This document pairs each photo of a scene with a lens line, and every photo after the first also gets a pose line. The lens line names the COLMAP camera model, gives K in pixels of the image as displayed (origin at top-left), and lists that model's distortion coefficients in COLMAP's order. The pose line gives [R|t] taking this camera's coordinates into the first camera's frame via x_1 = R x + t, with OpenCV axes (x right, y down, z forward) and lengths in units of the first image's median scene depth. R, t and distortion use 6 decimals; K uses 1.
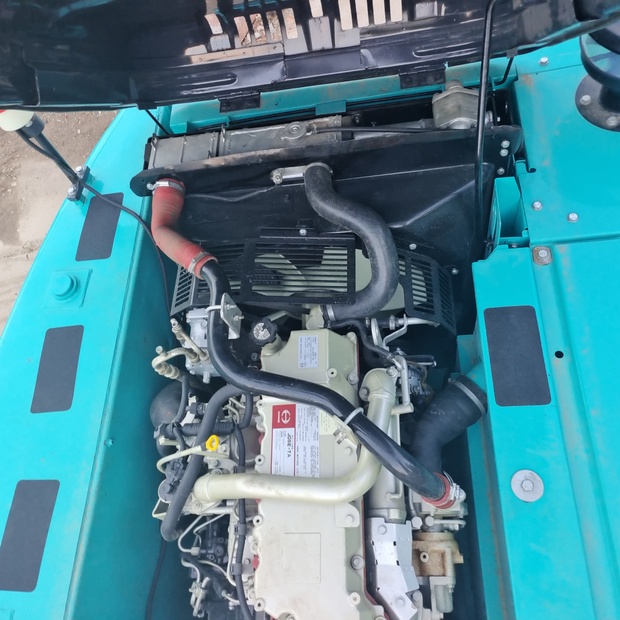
lens RADIAL K [[581.2, 0, 309.0], [0, 581.2, 302.7], [0, 0, 1]] dist [0.052158, -0.000688]
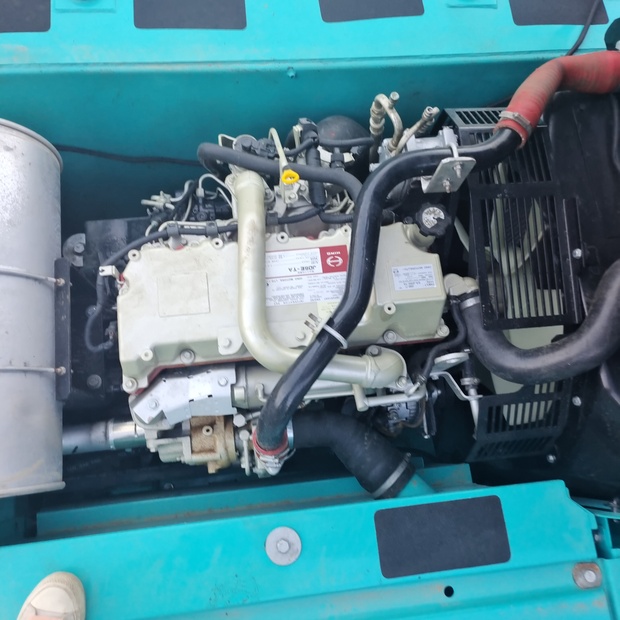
lens RADIAL K [[581.2, 0, 309.0], [0, 581.2, 302.7], [0, 0, 1]] dist [0.052158, -0.000688]
pose [[0.107994, 0.992905, -0.049777, 0.056214], [-0.935850, 0.118428, 0.331903, -0.043071], [0.335443, 0.010741, 0.941999, 0.175314]]
